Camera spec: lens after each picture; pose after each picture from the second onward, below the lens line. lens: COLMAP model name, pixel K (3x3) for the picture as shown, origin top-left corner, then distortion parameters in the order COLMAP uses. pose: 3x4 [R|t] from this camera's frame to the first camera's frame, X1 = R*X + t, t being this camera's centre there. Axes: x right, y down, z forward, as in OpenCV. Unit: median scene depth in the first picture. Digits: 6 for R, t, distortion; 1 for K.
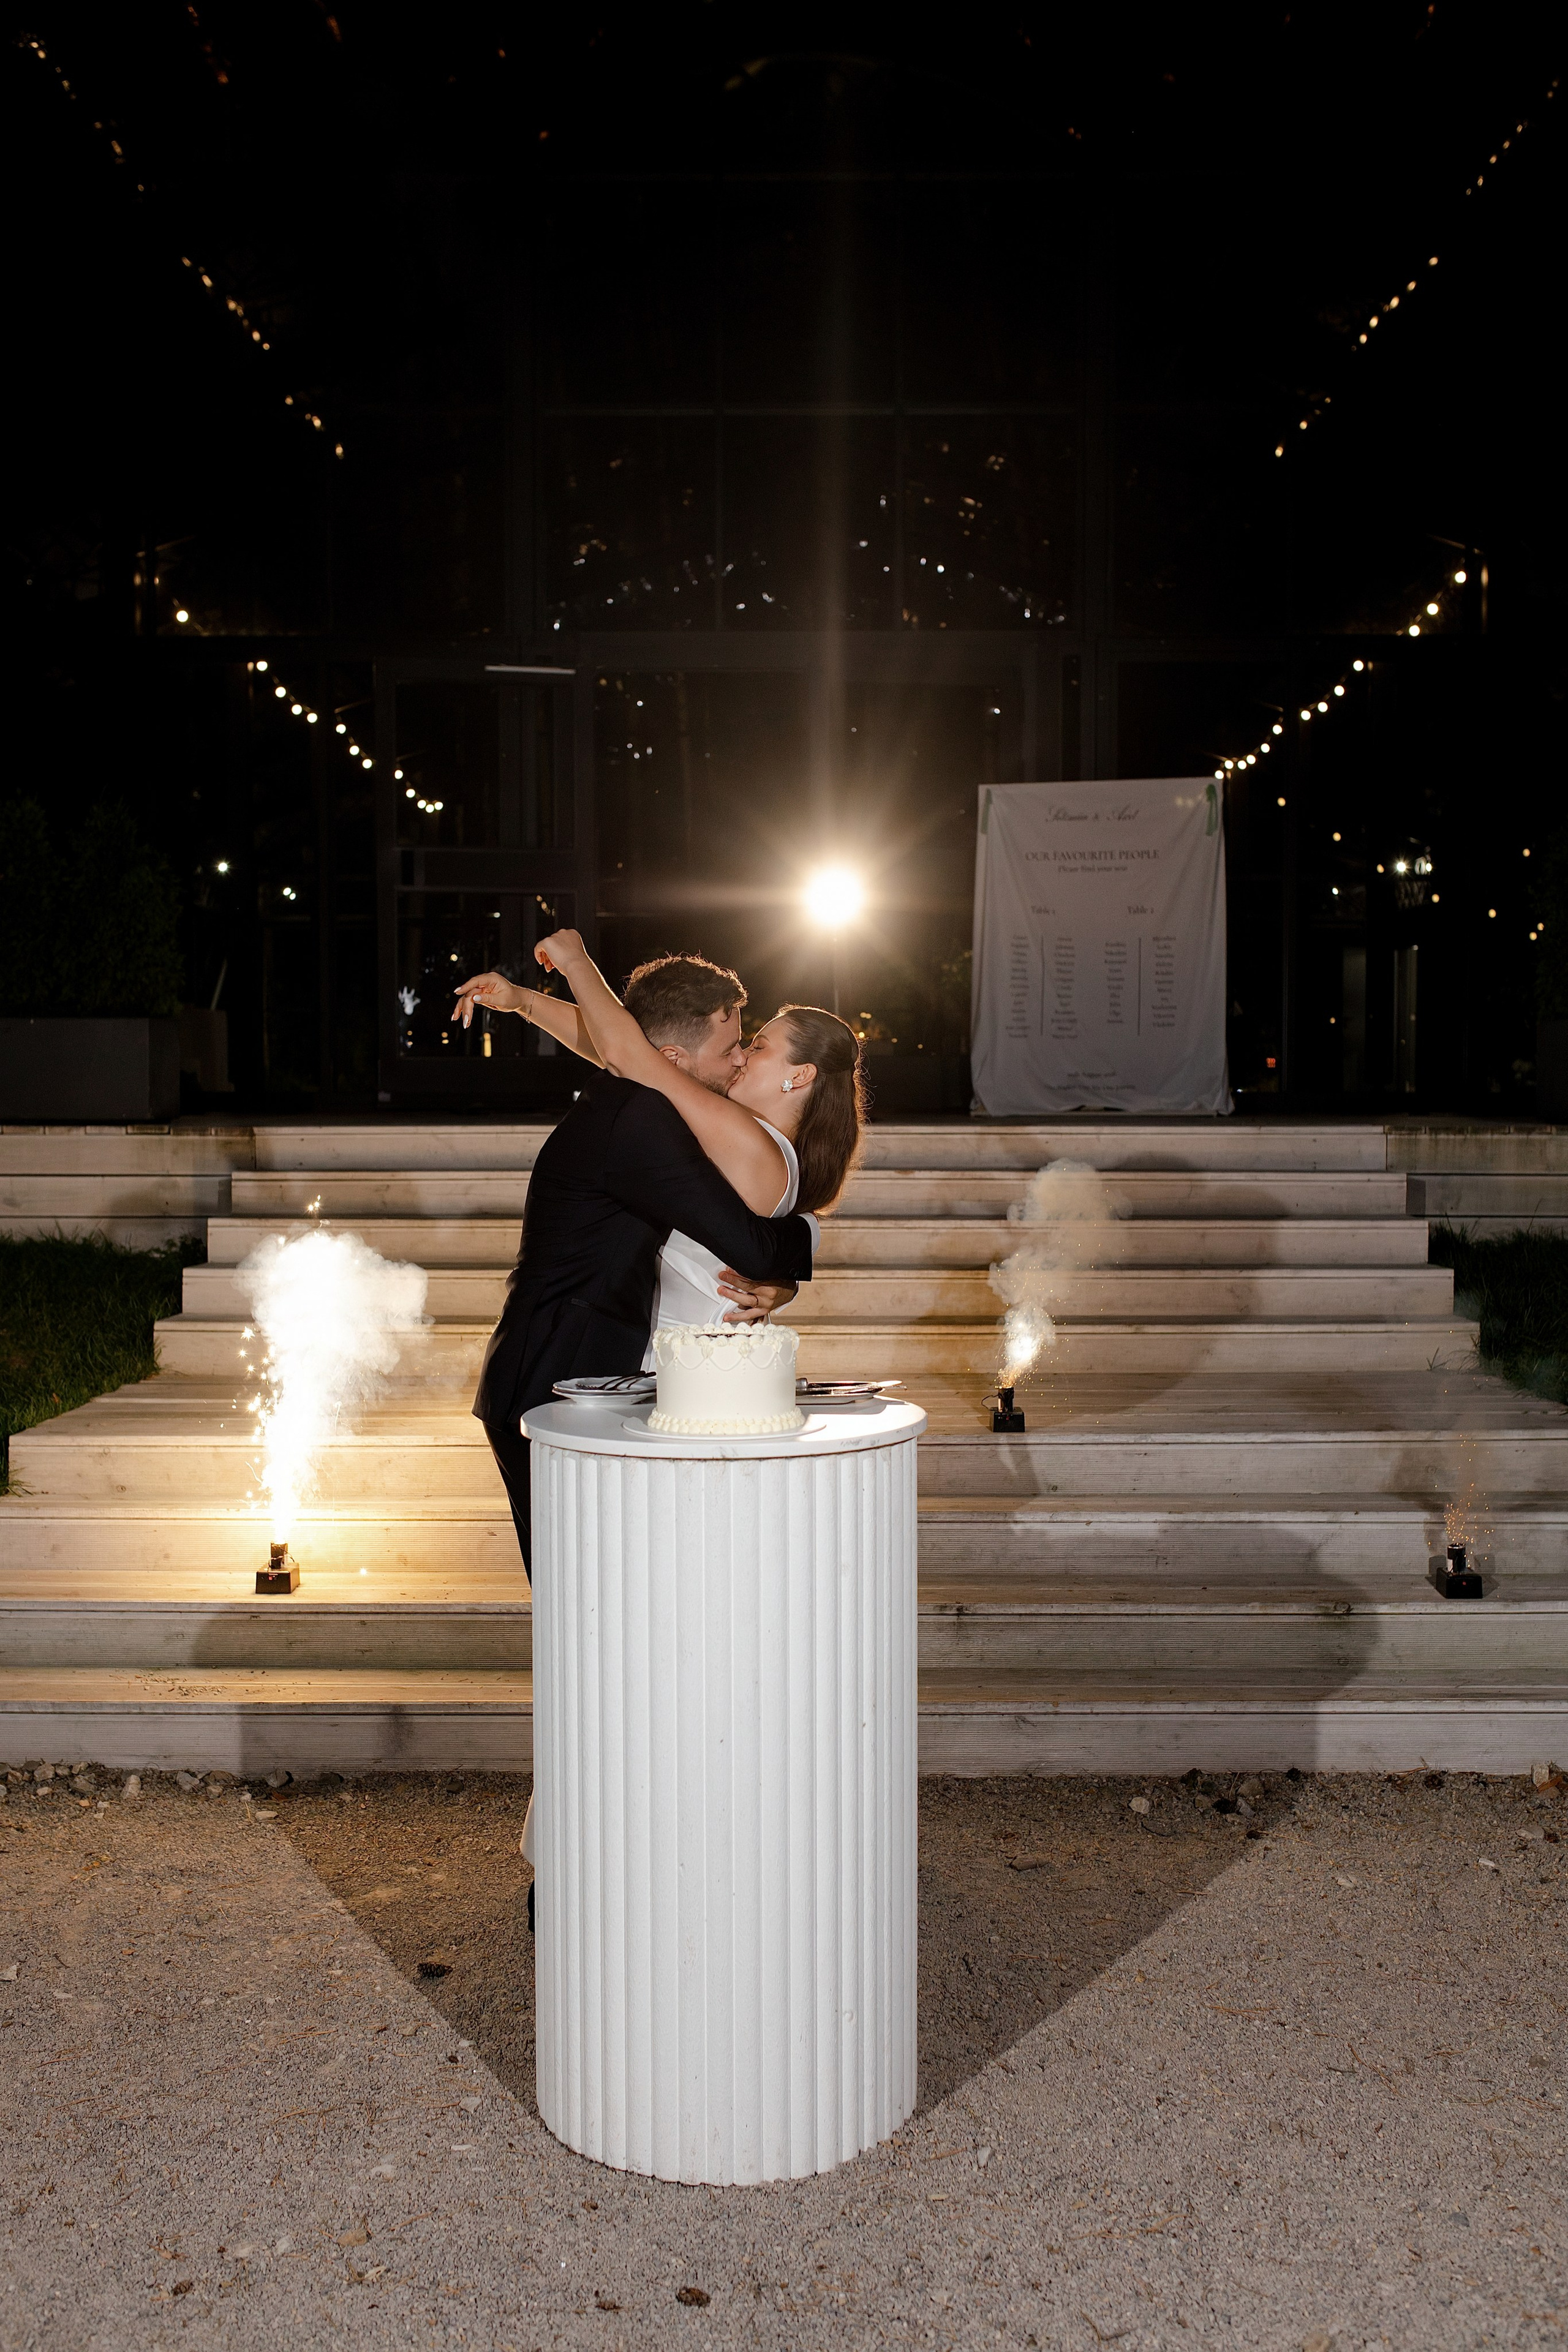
lens RADIAL K [[2220.7, 0, 790.8], [0, 2220.7, 1179.6], [0, 0, 1]] dist [-0.008518, 0.017991]
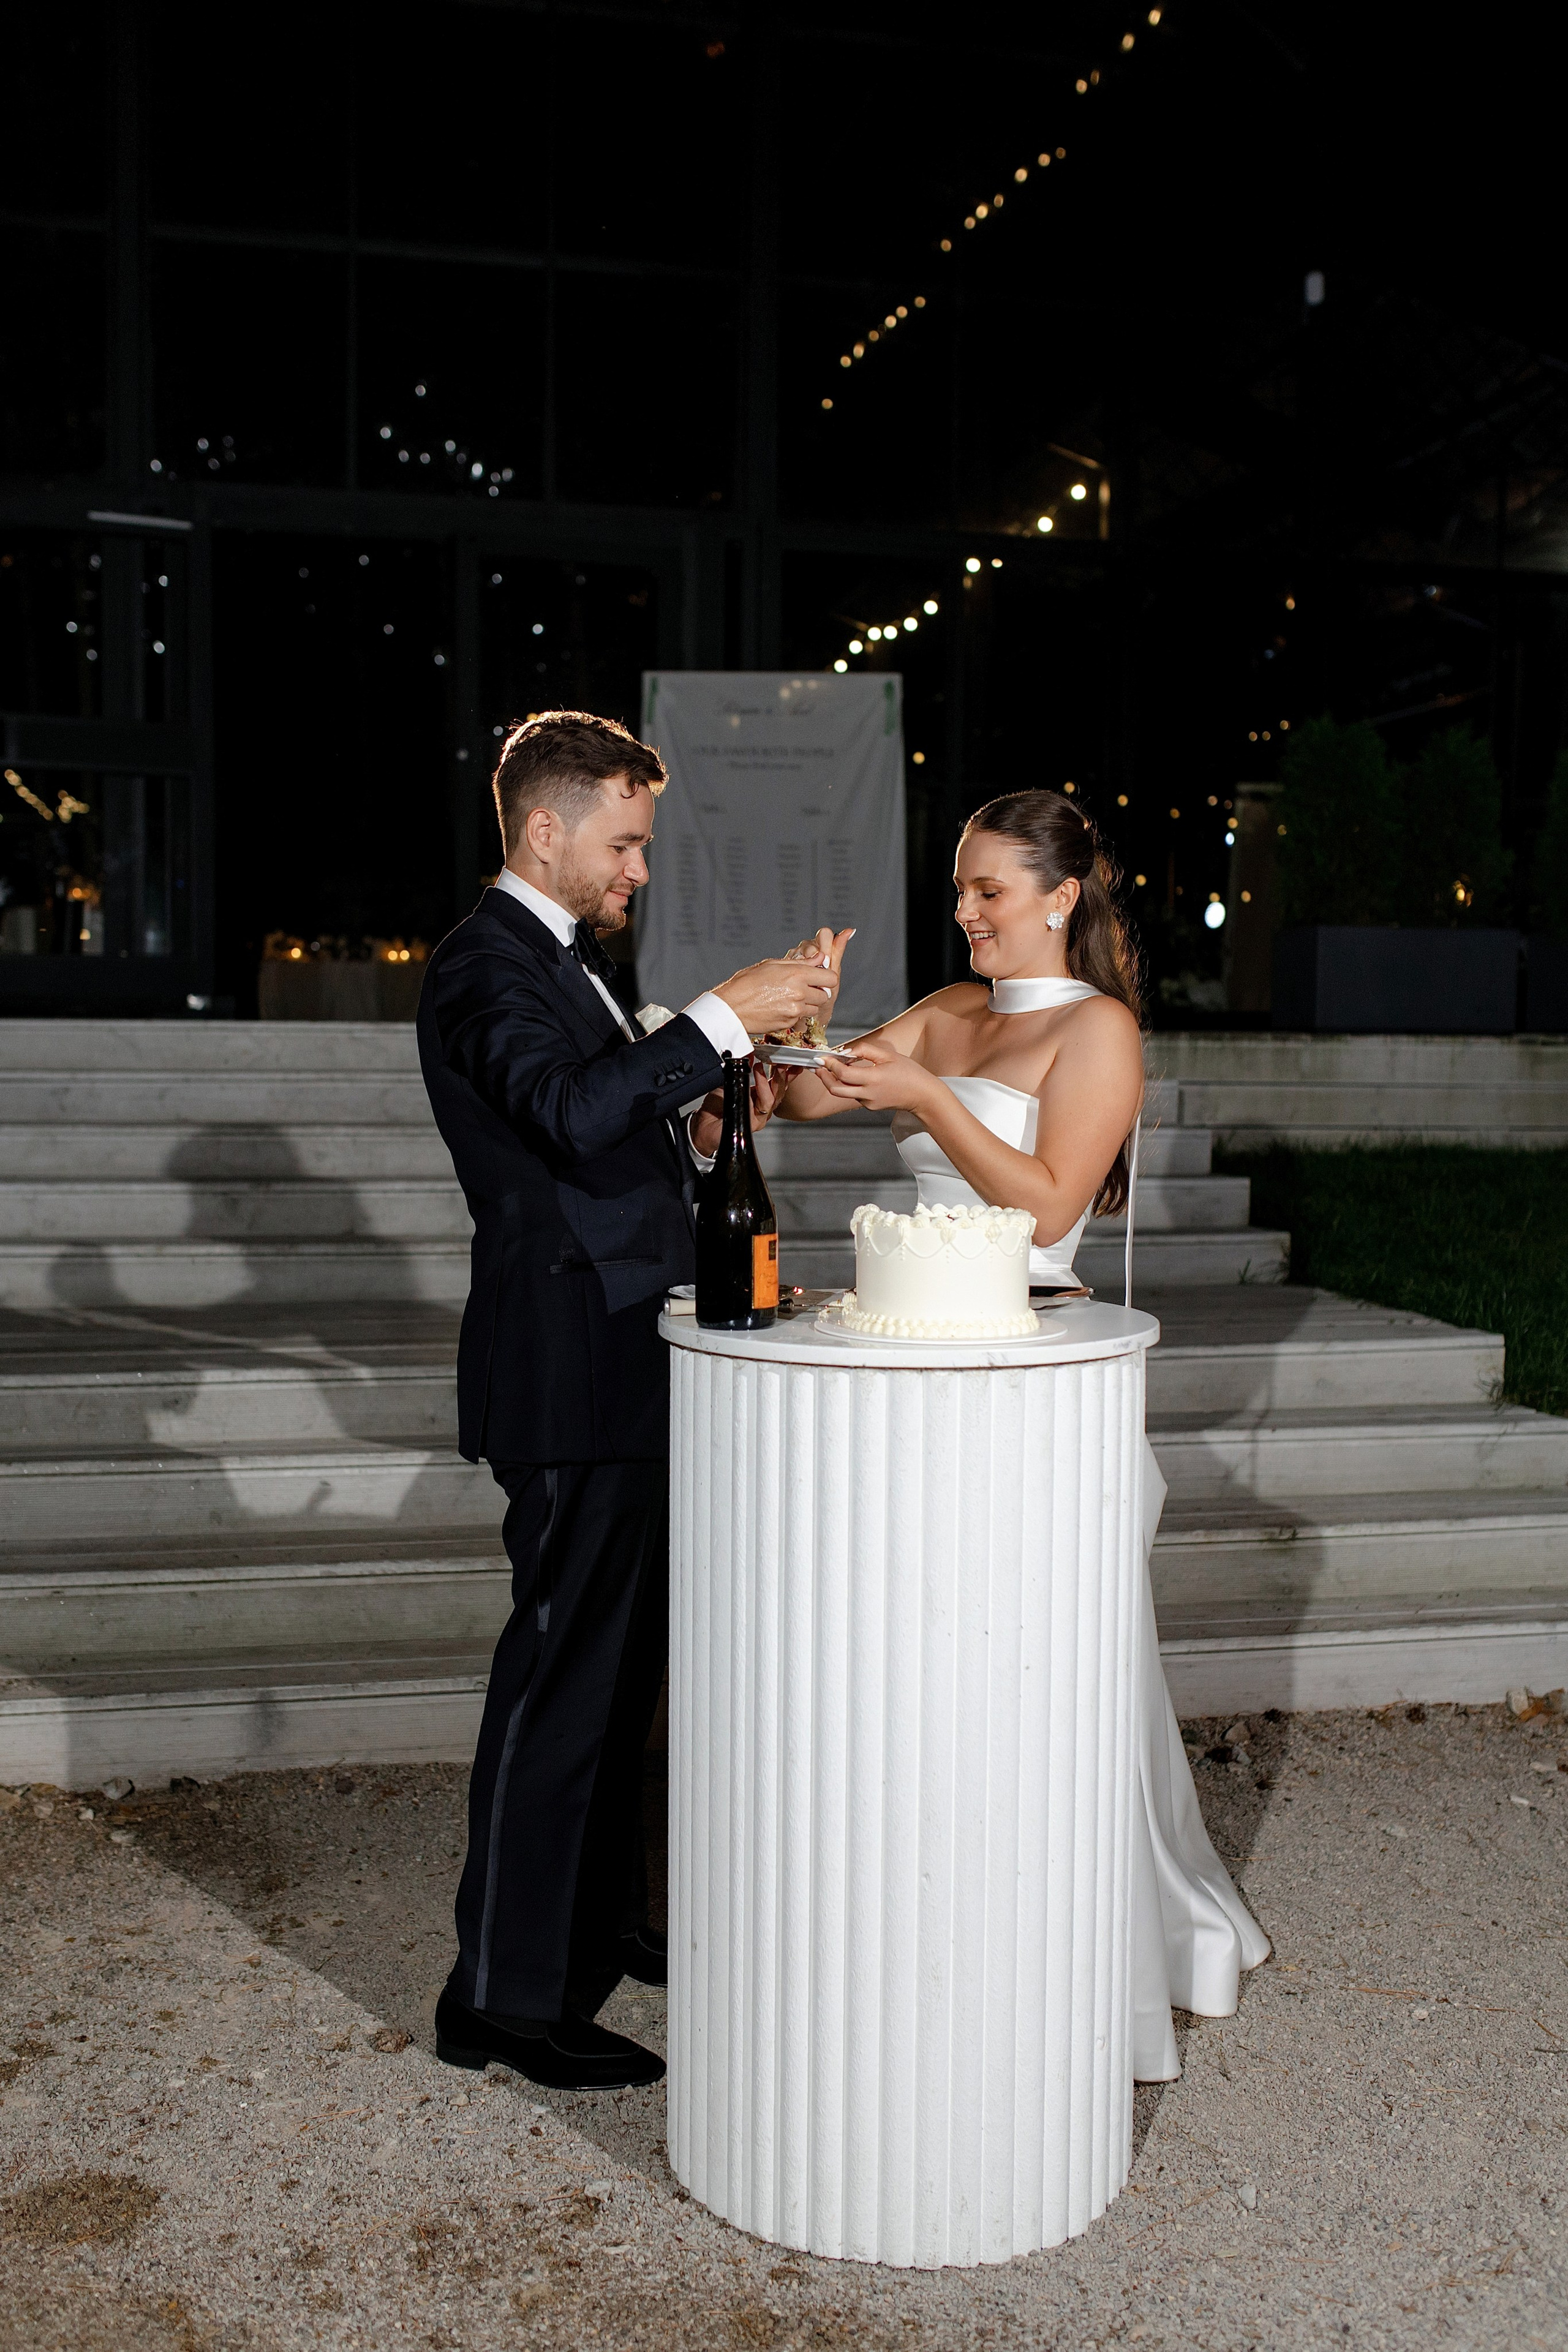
lens RADIAL K [[2265.6, 0, 755.8], [0, 2265.6, 1170.9], [0, 0, 1]] dist [-0.009049, 0.020546]
pose [[0.976426, -0.002450, 0.215841, -0.180358], [-0.002557, 0.999734, 0.022916, 0.023071], [-0.215839, -0.022928, 0.976160, 0.141273]]
